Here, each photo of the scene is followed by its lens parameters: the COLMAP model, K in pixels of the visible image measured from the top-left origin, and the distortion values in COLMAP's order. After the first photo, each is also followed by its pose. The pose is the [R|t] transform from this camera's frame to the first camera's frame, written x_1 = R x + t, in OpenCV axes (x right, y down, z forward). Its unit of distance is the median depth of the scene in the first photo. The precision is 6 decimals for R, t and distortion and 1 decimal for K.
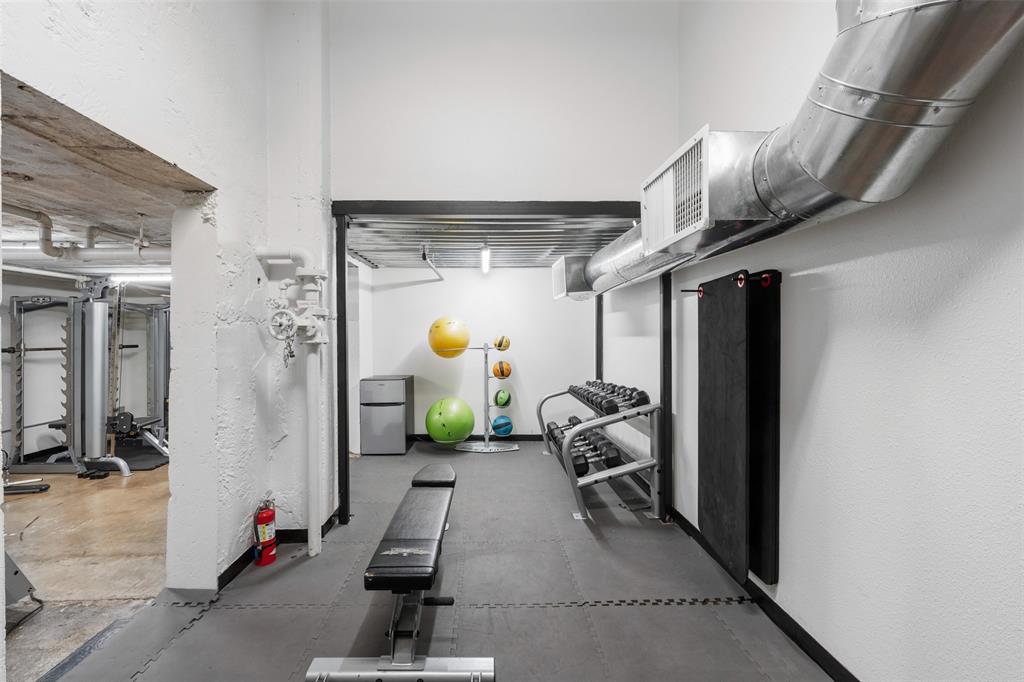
lens RADIAL K [[415.6, 0, 493.5], [0, 415.6, 332.3], [0, 0, 1]] dist [0.000057, 0.000069]
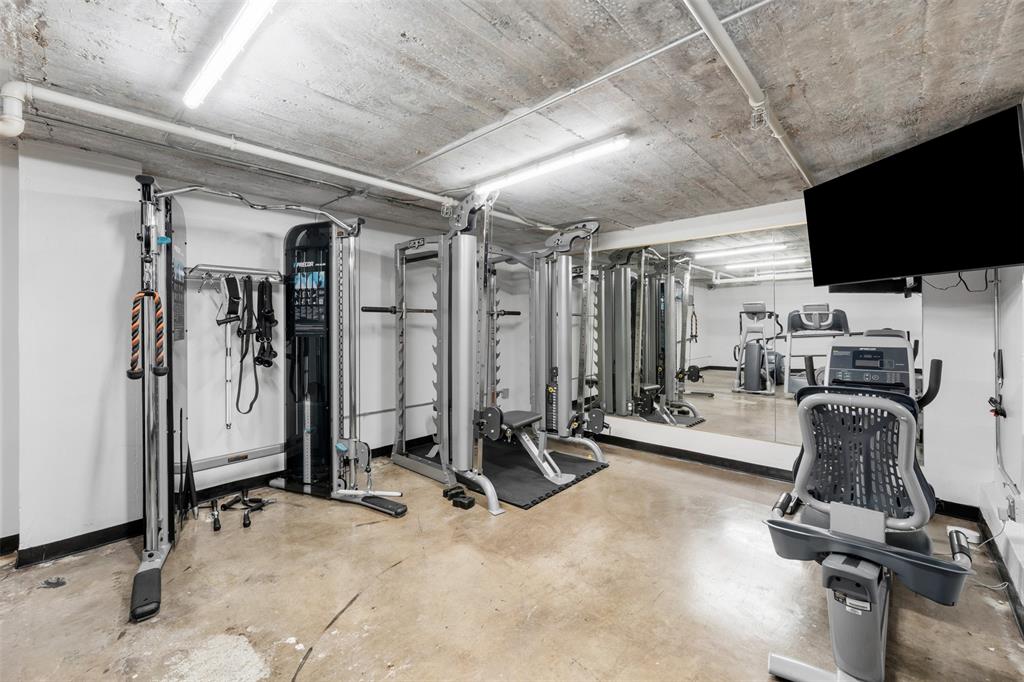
lens RADIAL K [[424.0, 0, 514.9], [0, 424.0, 334.8], [0, 0, 1]] dist [0.000270, 0.000009]
pose [[0.725912, 0.014028, -0.687644, -0.432184], [0.008491, 0.999533, 0.029353, 0.068346], [0.687735, -0.027146, 0.725454, 0.567736]]
